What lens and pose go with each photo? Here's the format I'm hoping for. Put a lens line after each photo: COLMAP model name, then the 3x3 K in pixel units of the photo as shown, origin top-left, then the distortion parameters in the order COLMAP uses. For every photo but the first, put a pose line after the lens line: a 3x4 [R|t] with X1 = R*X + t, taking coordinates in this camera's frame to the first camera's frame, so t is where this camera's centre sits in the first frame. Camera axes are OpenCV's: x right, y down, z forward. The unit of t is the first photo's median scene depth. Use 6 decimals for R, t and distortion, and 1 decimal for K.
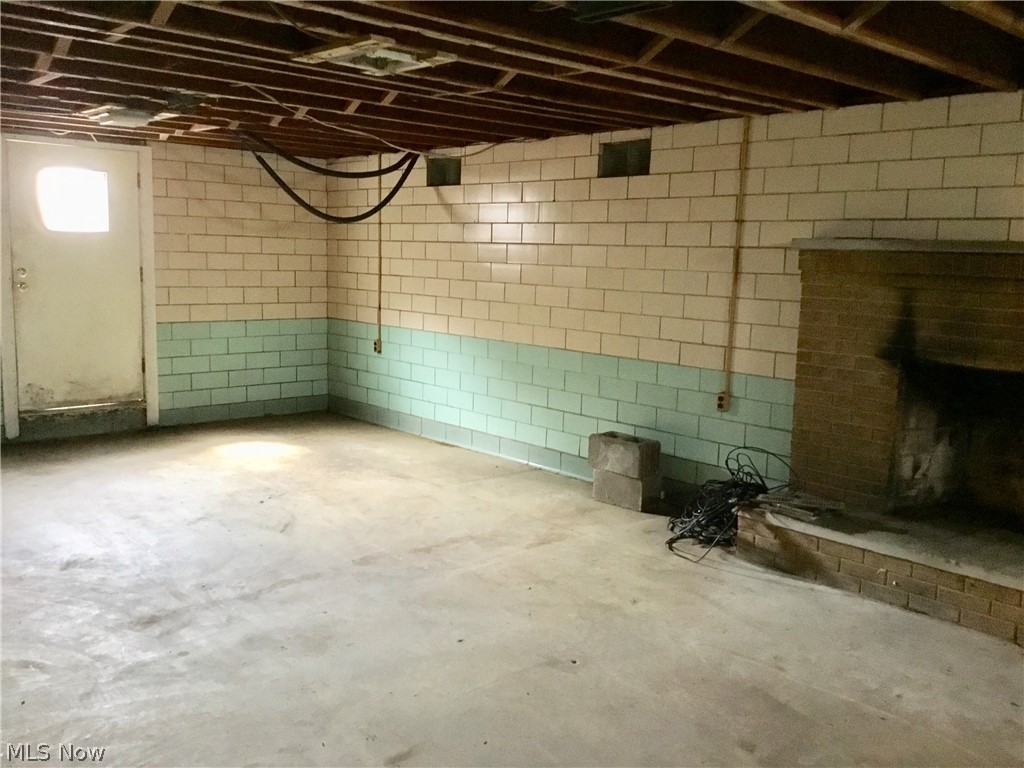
lens RADIAL K [[918.4, 0, 512.0], [0, 918.4, 384.0], [0, 0, 1]] dist [0.106492, -0.202505]
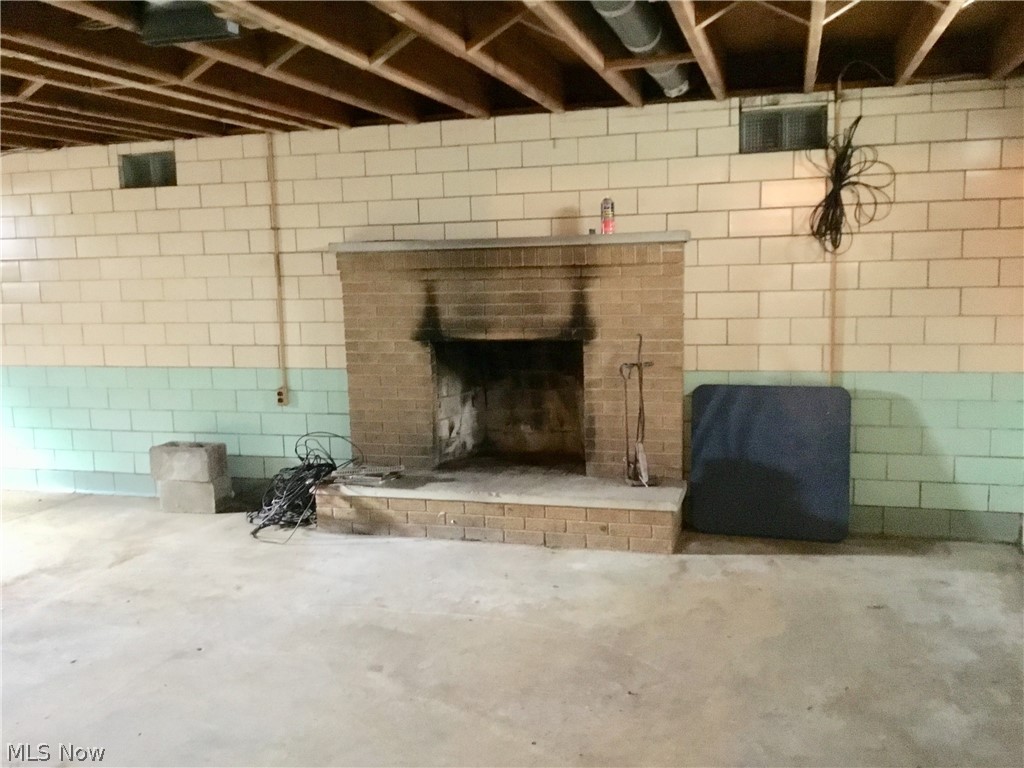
lens RADIAL K [[918.4, 0, 512.0], [0, 918.4, 384.0], [0, 0, 1]] dist [0.106492, -0.202505]
pose [[0.856687, -0.117189, 0.502350, -0.090420], [0.123394, 0.992135, 0.021015, 0.017165], [-0.500861, 0.043983, 0.864409, -0.073584]]
